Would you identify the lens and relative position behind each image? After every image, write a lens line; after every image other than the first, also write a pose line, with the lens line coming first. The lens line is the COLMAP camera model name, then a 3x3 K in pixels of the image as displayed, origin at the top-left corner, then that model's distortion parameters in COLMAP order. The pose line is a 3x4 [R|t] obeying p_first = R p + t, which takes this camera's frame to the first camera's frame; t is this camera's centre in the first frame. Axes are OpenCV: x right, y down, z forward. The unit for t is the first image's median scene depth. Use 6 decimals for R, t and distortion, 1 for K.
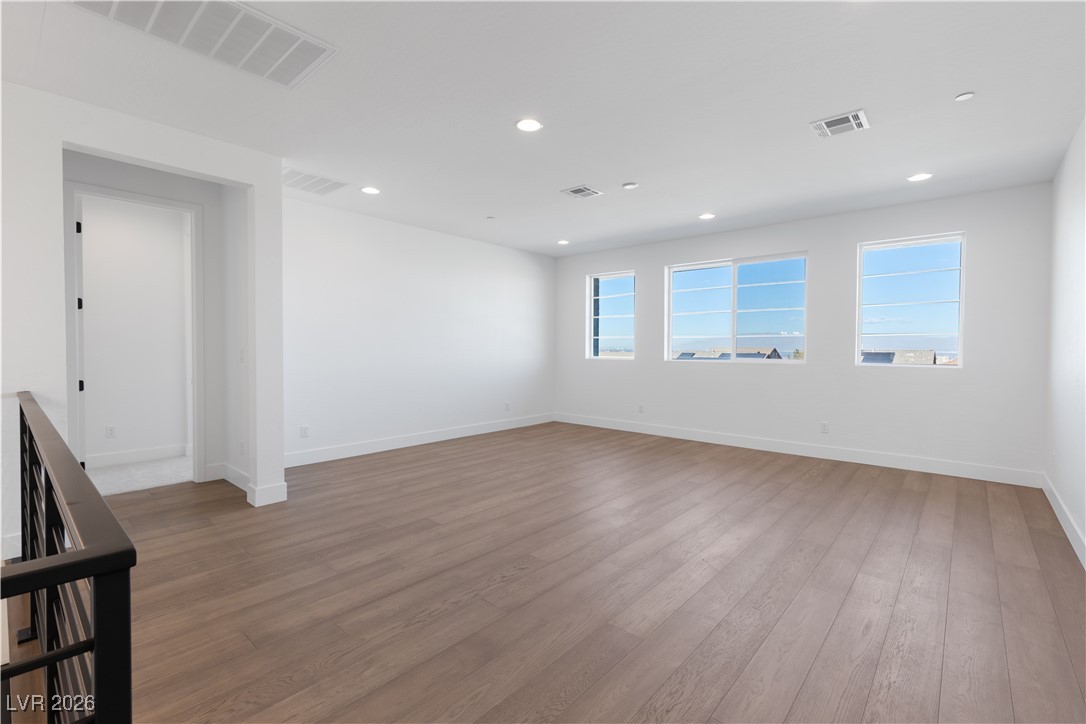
lens RADIAL K [[481.4, 0, 543.8], [0, 481.4, 354.2], [0, 0, 1]] dist [0.003819, -0.000042]
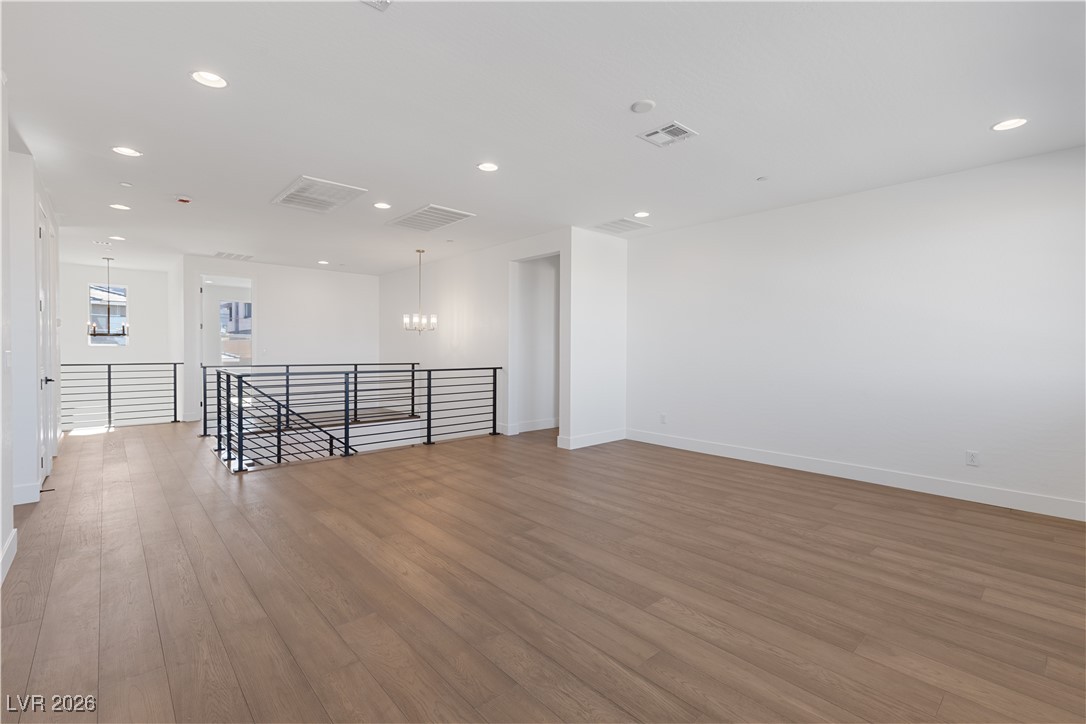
lens RADIAL K [[481.4, 0, 544.0], [0, 481.4, 359.2], [0, 0, 1]] dist [0.003819, -0.000042]
pose [[-0.109809, 0.017455, -0.993799, 0.980474], [-0.021308, 0.999575, 0.019911, -0.012550], [0.993724, 0.023363, -0.109390, 1.073370]]
